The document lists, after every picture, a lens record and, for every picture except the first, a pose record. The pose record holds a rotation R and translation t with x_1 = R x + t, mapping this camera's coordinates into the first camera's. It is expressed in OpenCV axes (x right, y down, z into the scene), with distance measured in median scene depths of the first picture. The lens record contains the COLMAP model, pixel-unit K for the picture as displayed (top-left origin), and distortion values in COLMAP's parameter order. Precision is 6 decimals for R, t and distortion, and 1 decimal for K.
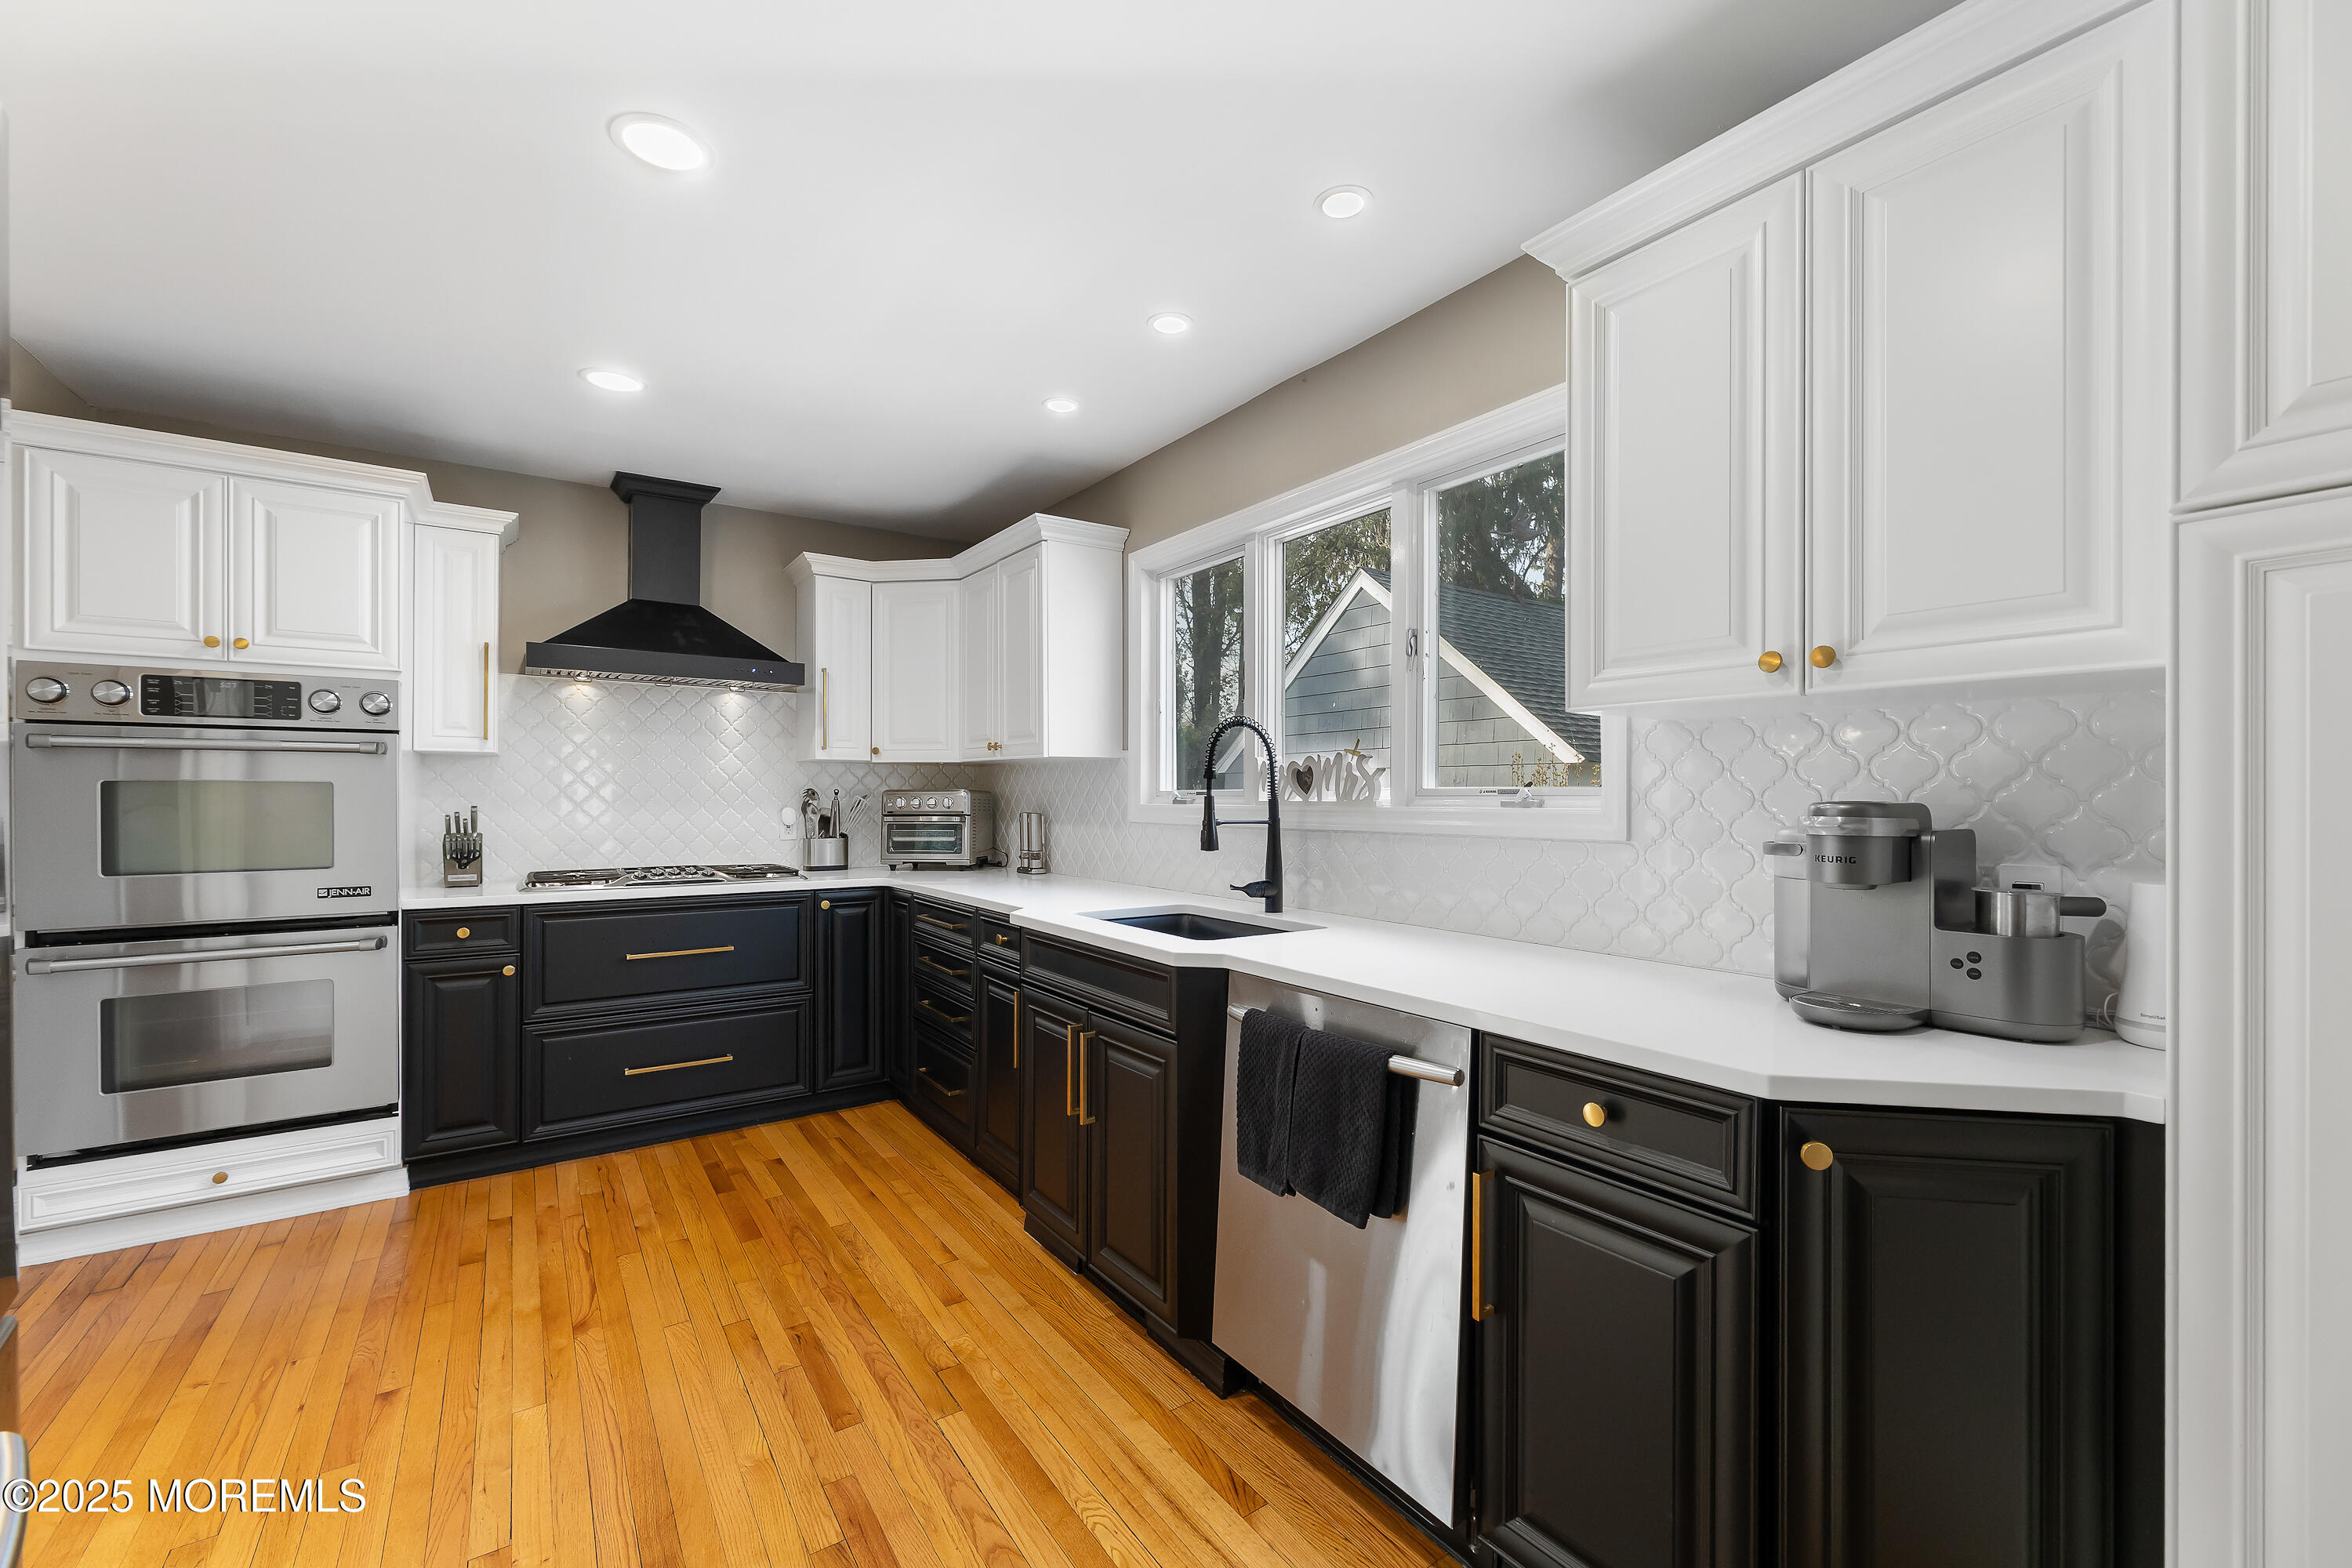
lens RADIAL K [[944.2, 0, 1181.8], [0, 944.2, 792.8], [0, 0, 1]] dist [0.001278, 0.000019]
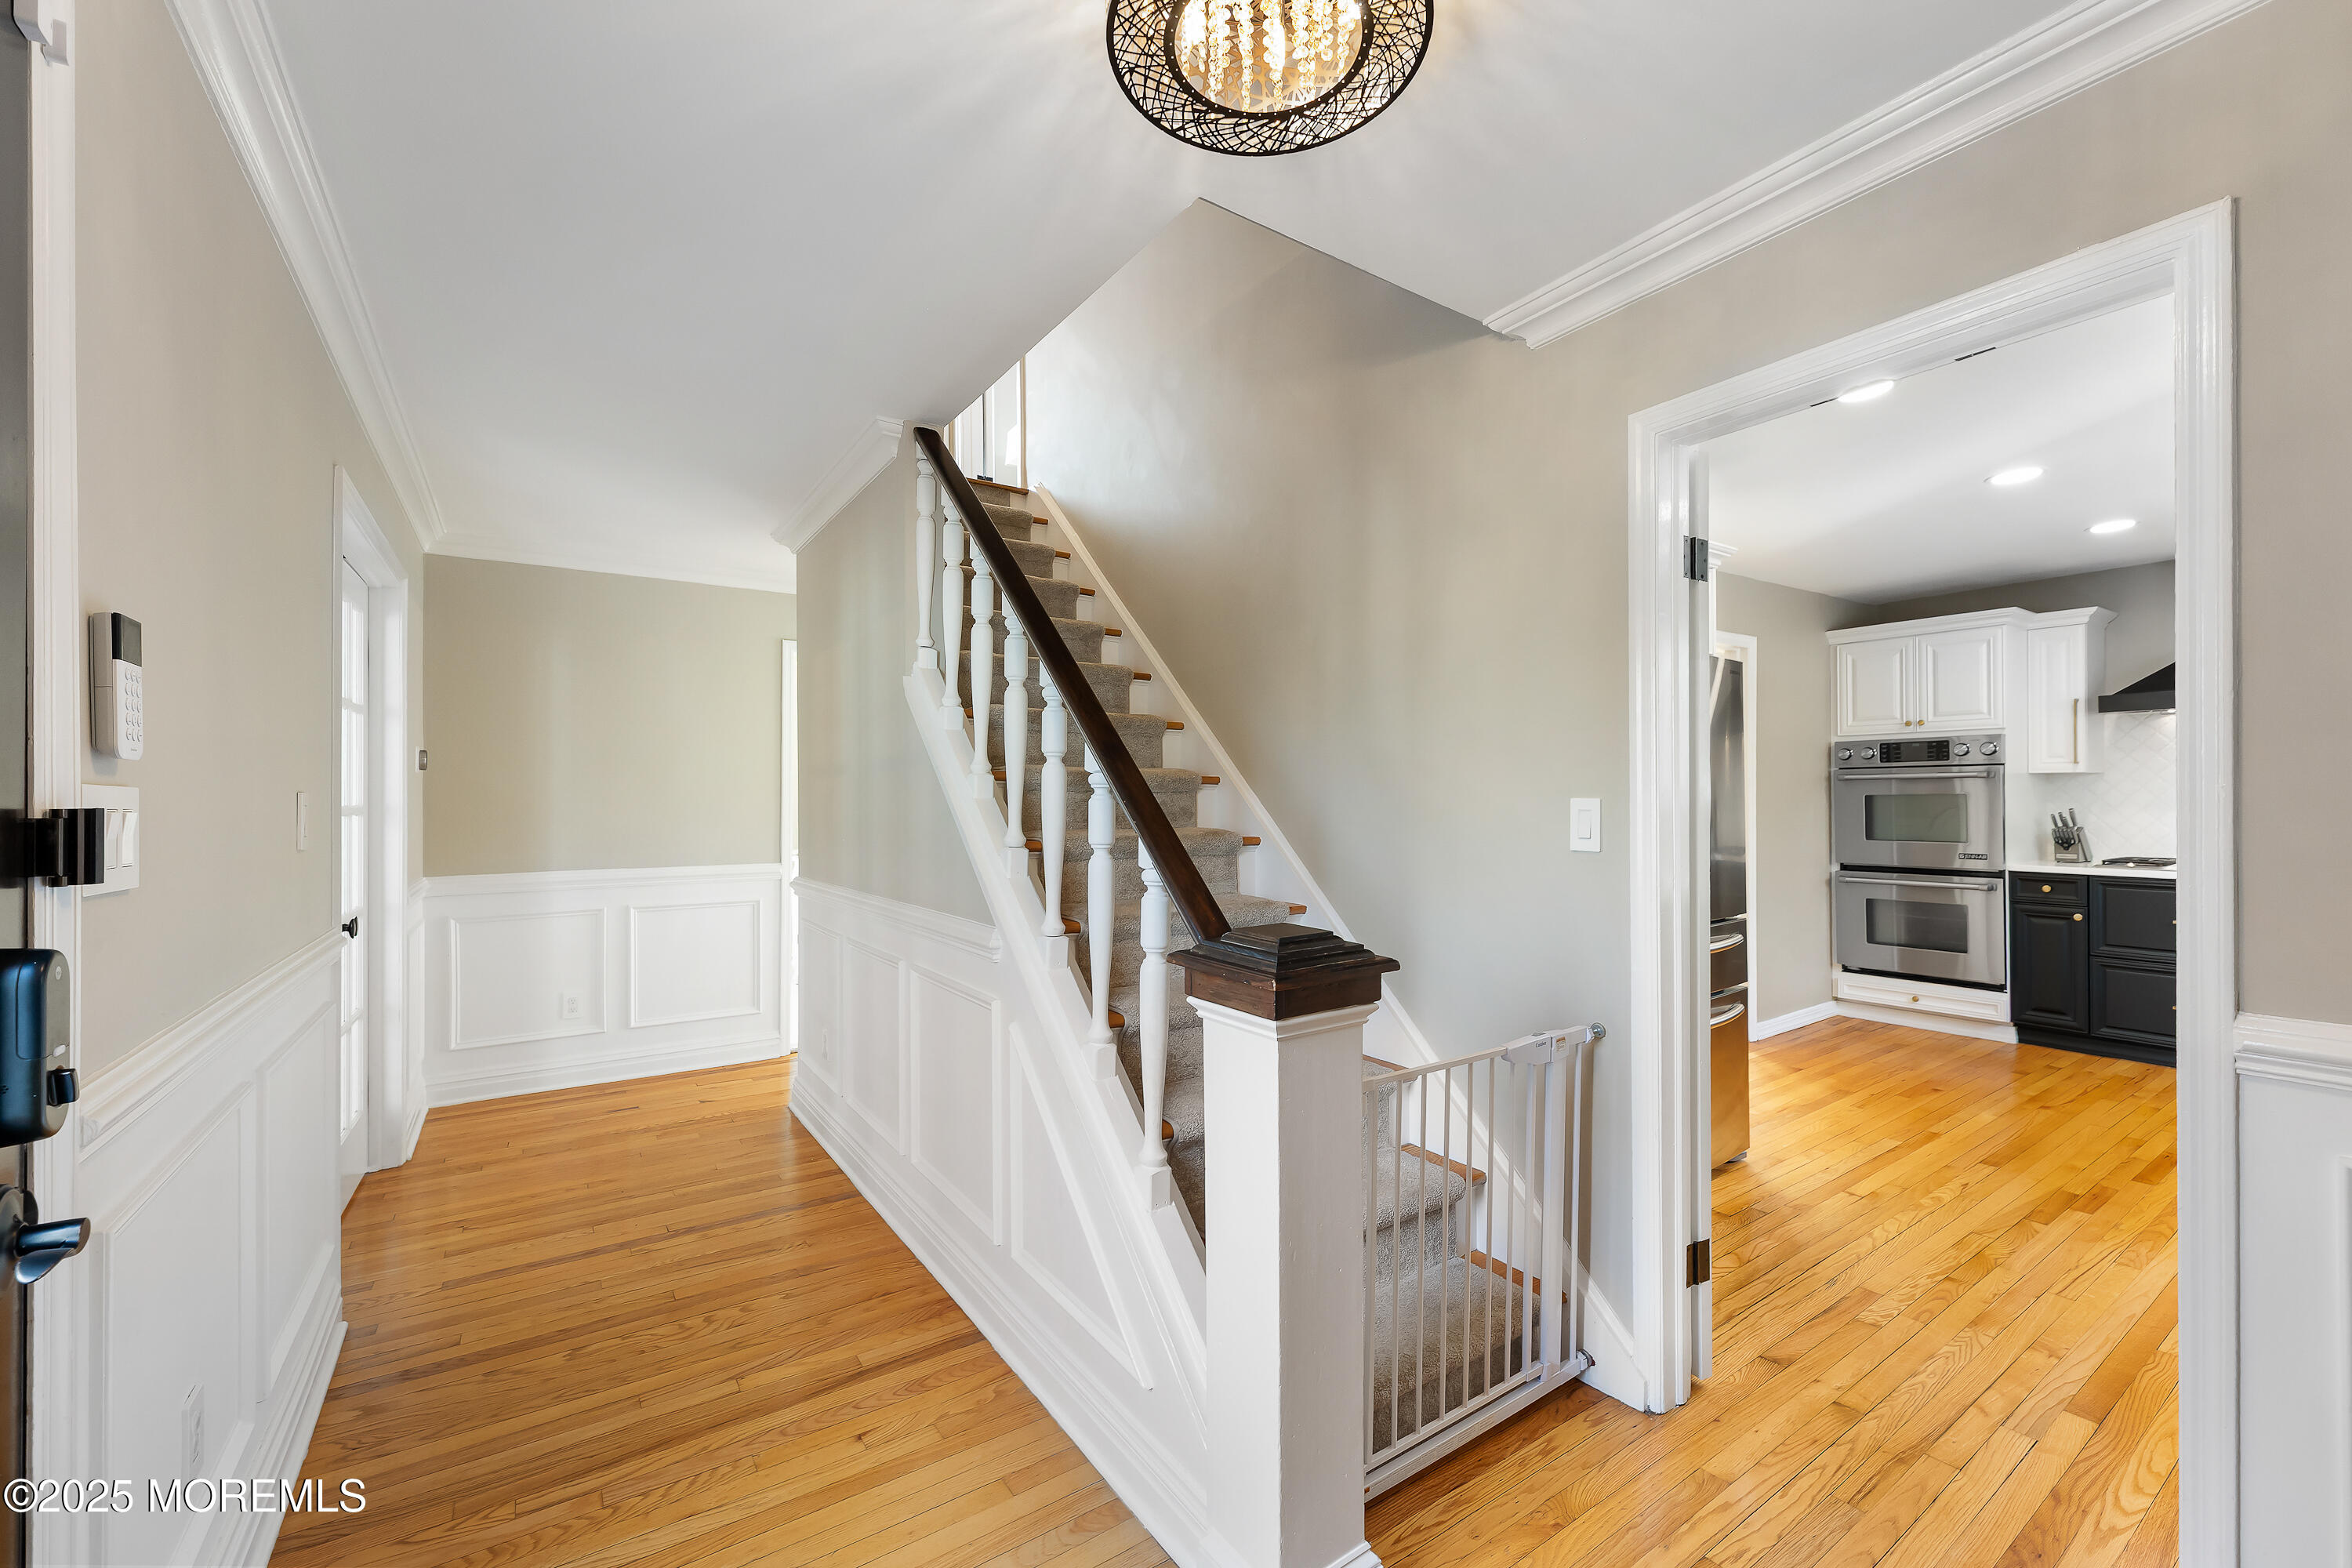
lens RADIAL K [[944.2, 0, 1181.8], [0, 944.2, 792.8], [0, 0, 1]] dist [0.001278, 0.000019]
pose [[-0.019394, -0.006610, -0.999790, 0.840071], [0.007730, 0.999947, -0.006761, -0.012923], [0.999782, -0.007860, -0.019342, -0.409514]]
